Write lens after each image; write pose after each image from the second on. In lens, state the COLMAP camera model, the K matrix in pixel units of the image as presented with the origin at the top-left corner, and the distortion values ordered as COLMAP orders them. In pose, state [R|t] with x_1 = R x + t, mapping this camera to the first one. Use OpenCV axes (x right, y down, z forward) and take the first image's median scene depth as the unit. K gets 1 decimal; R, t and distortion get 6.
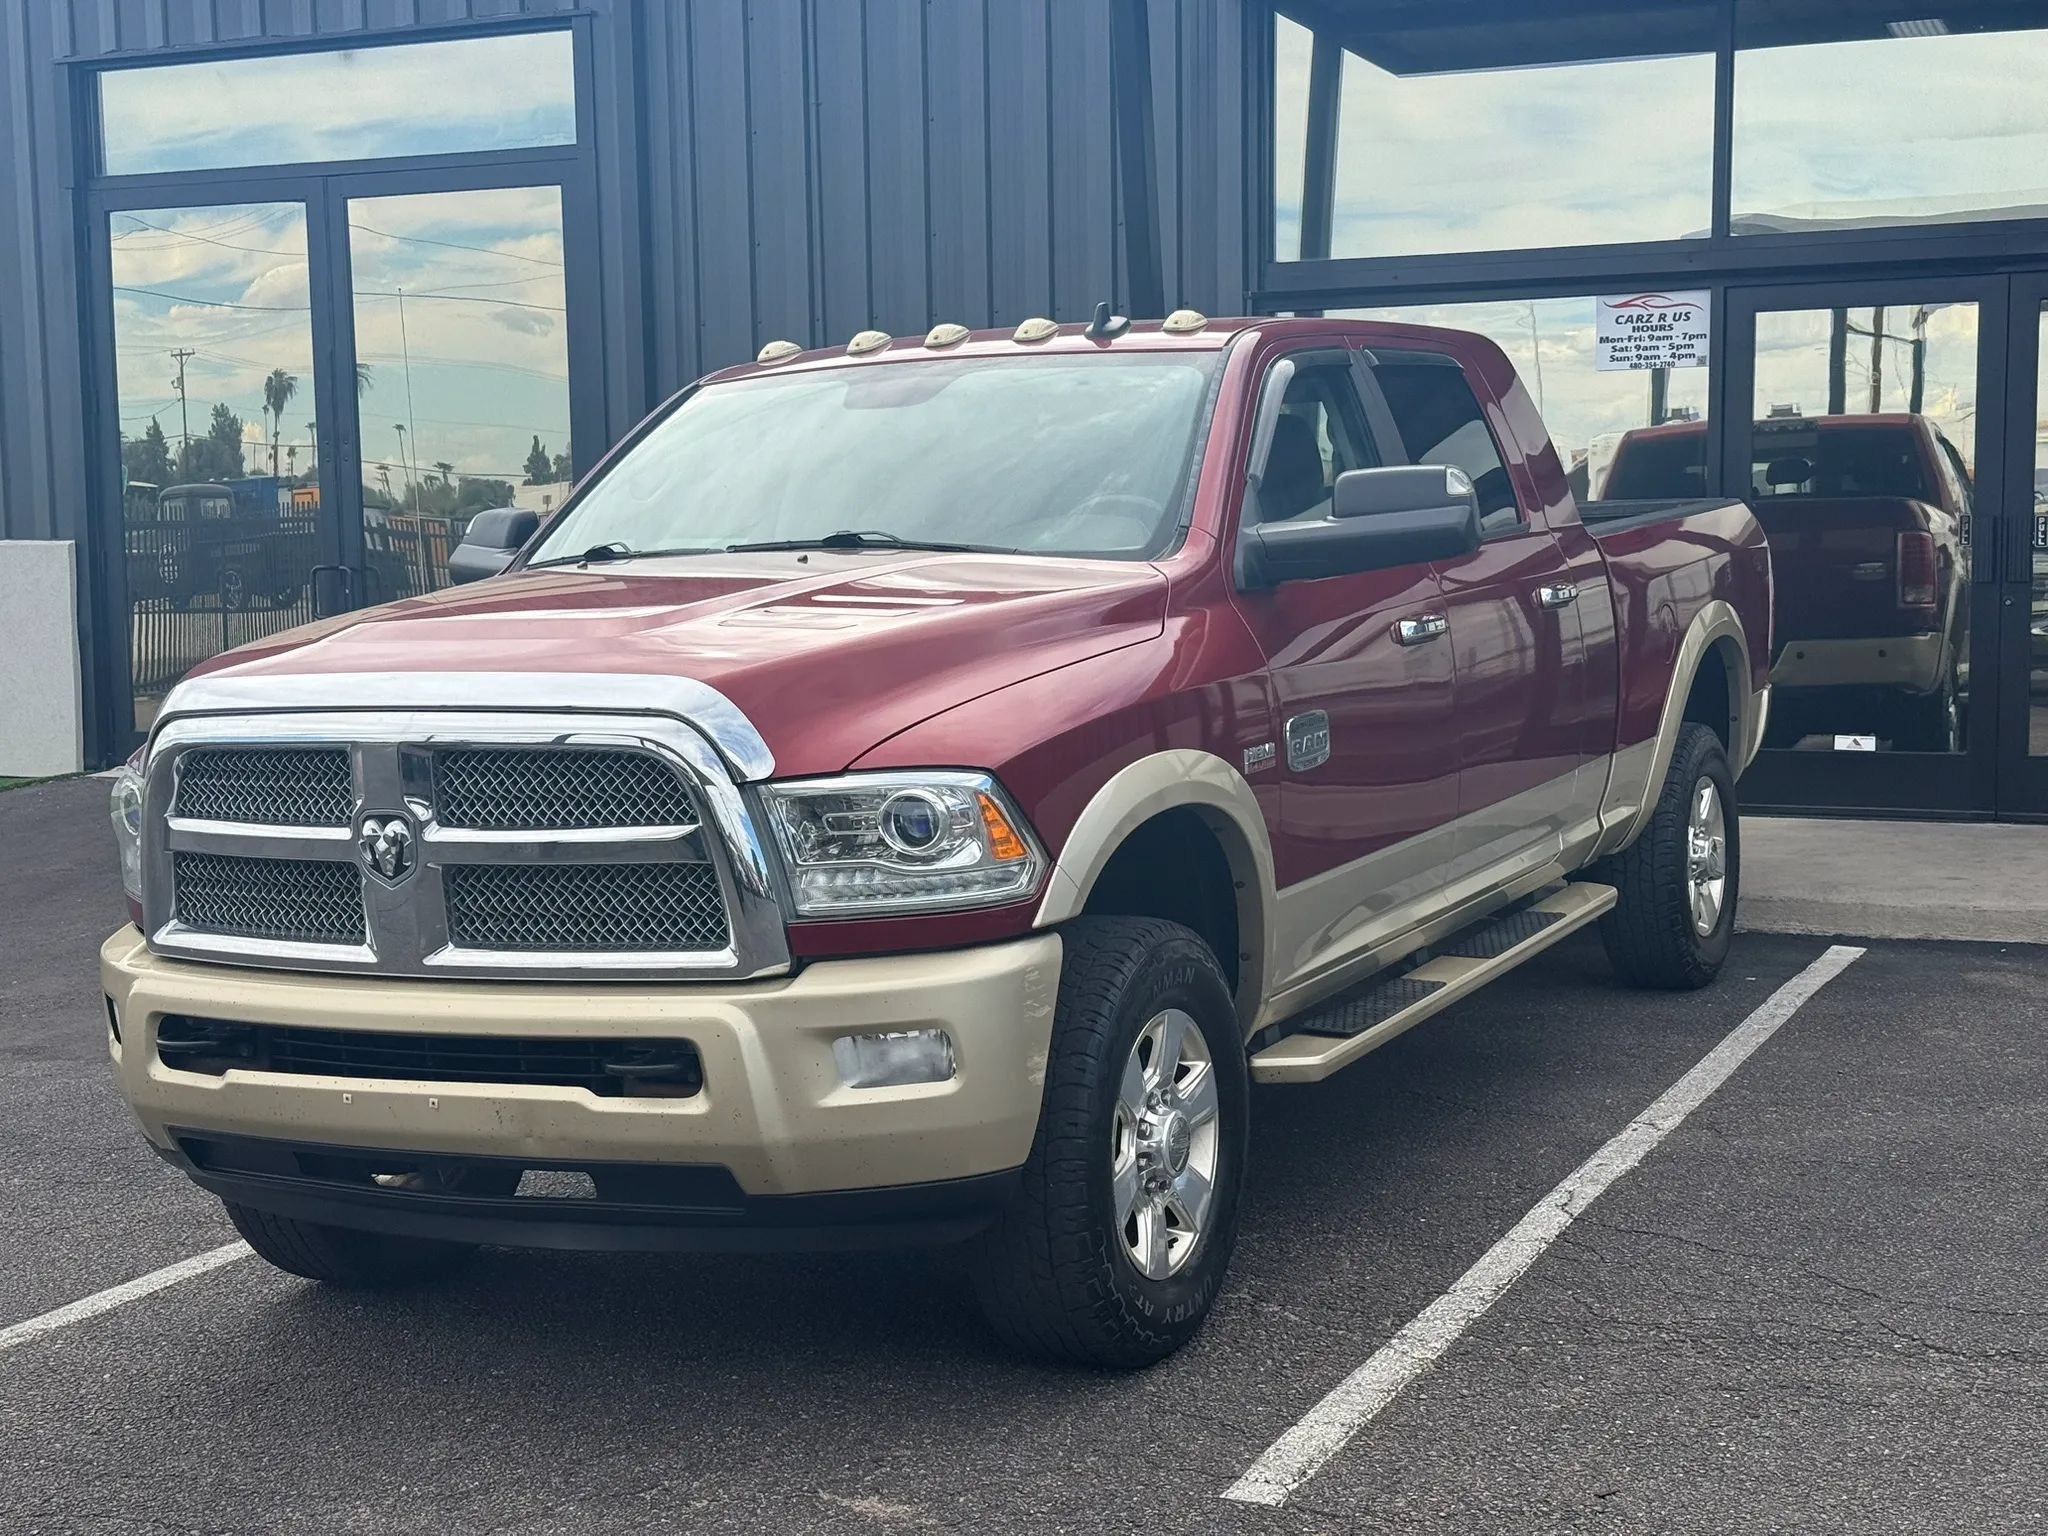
lens RADIAL K [[2769.3, 0, 1014.2], [0, 2769.3, 761.7], [0, 0, 1]] dist [0.114830, 0.000000]
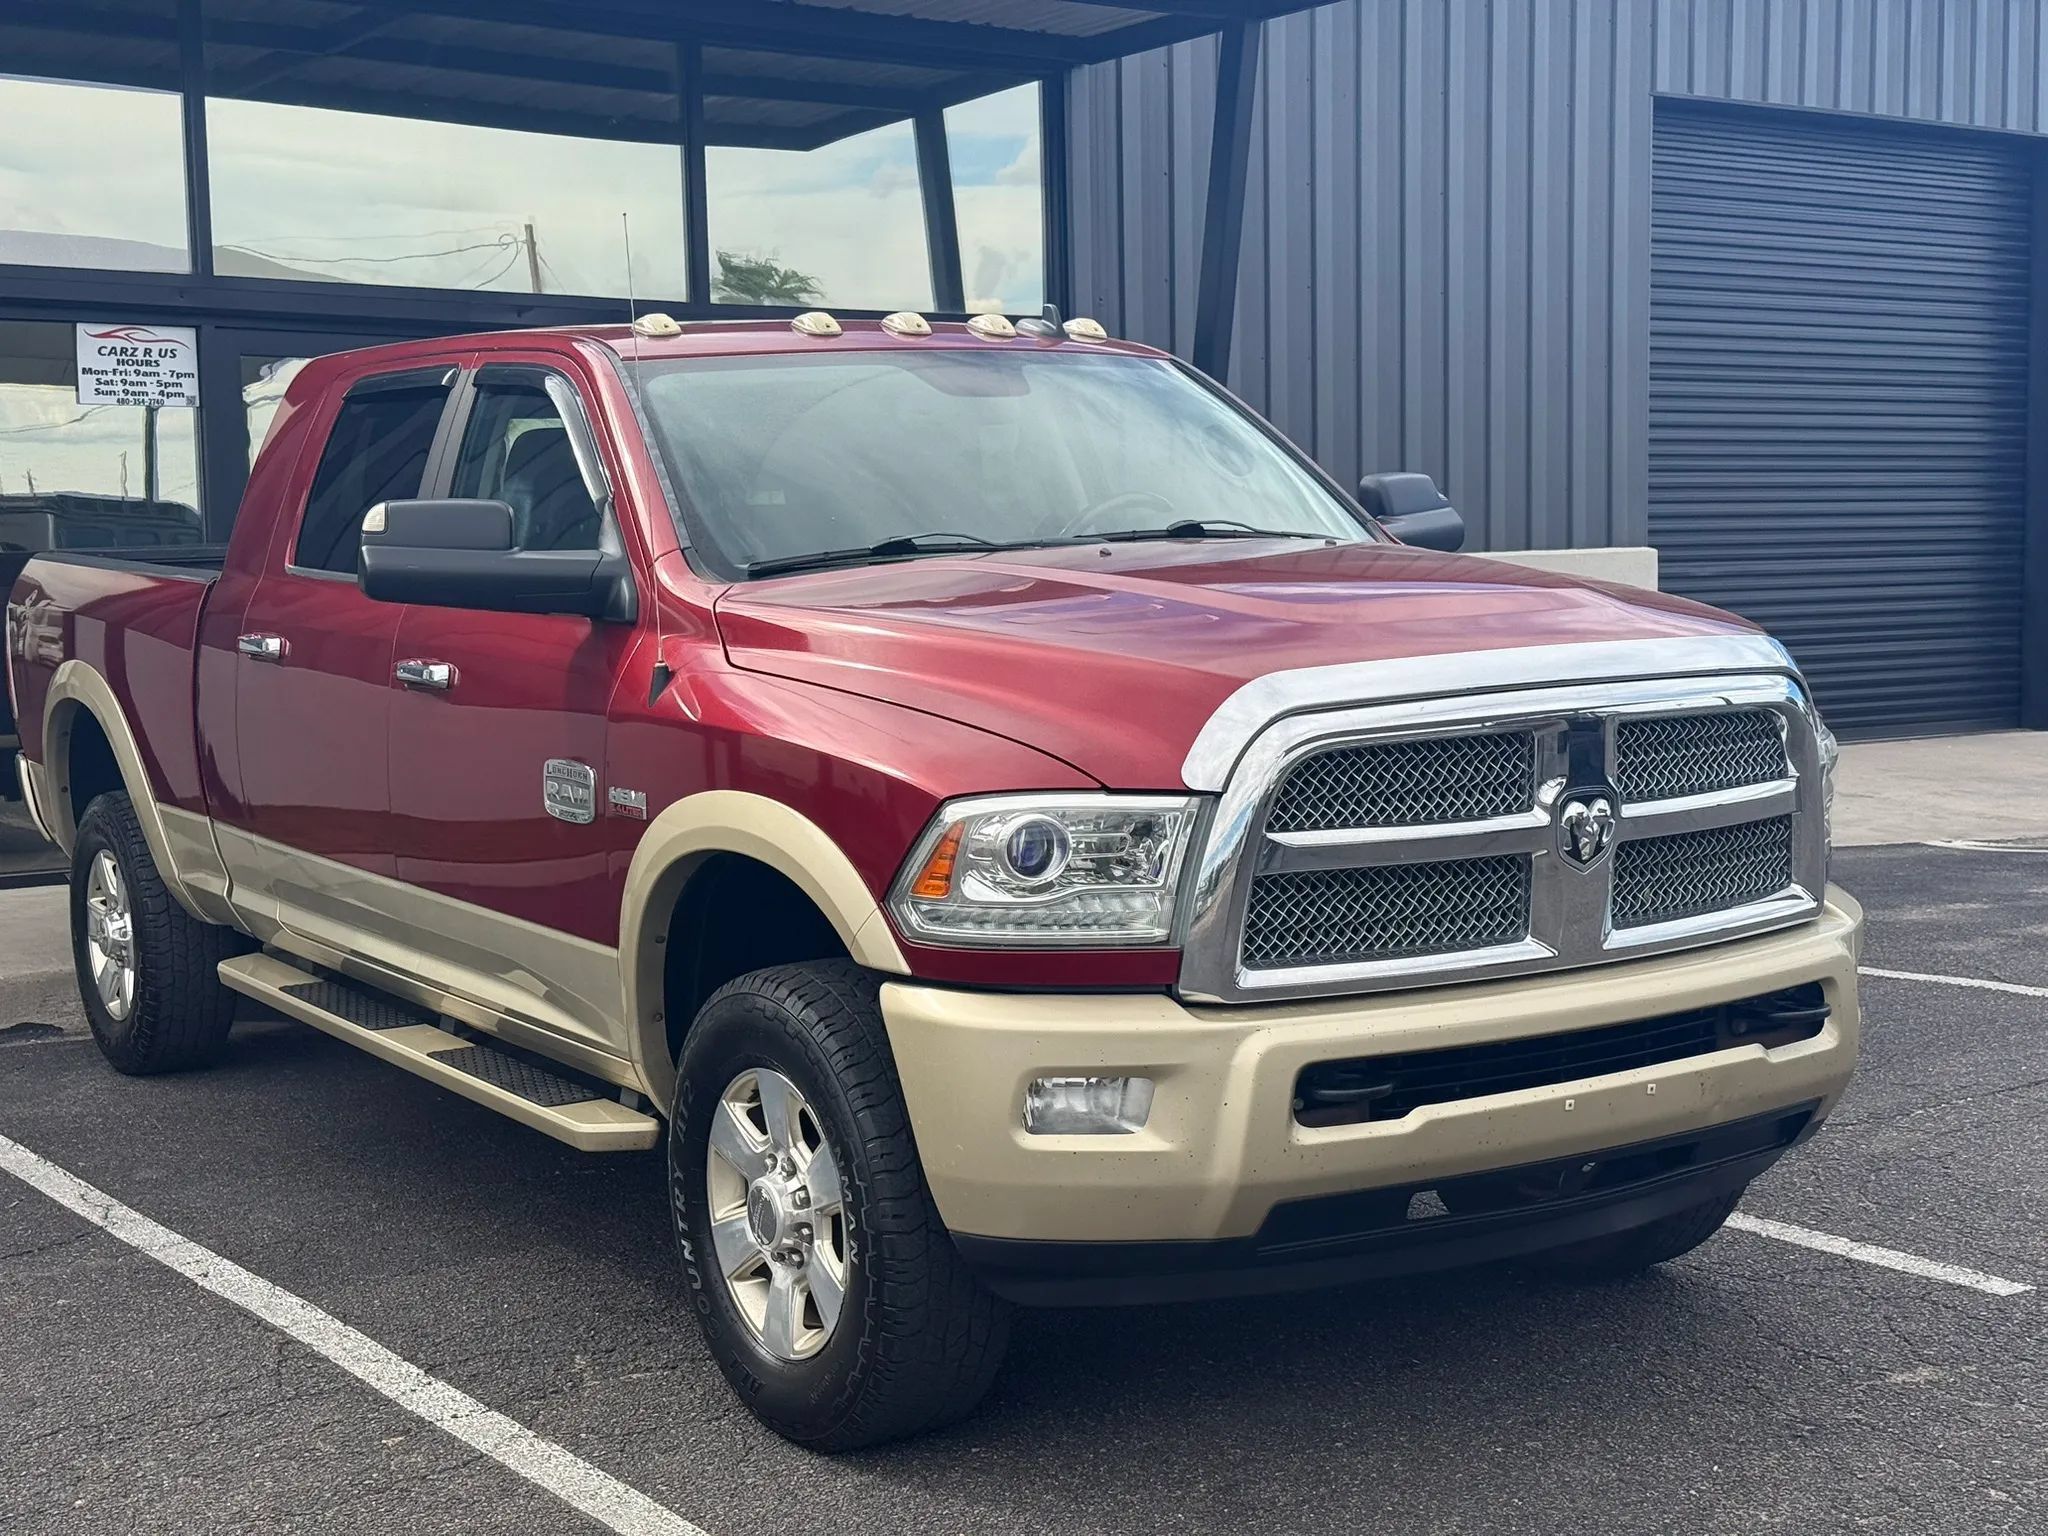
lens RADIAL K [[2786.1, 0, 1019.1], [0, 2786.1, 718.9], [0, 0, 1]] dist [0.076899, 0.000000]
pose [[0.514383, -0.040101, 0.856623, -0.900094], [0.082225, 0.996610, -0.002720, -0.015618], [-0.853610, 0.071835, 0.515936, 0.535344]]
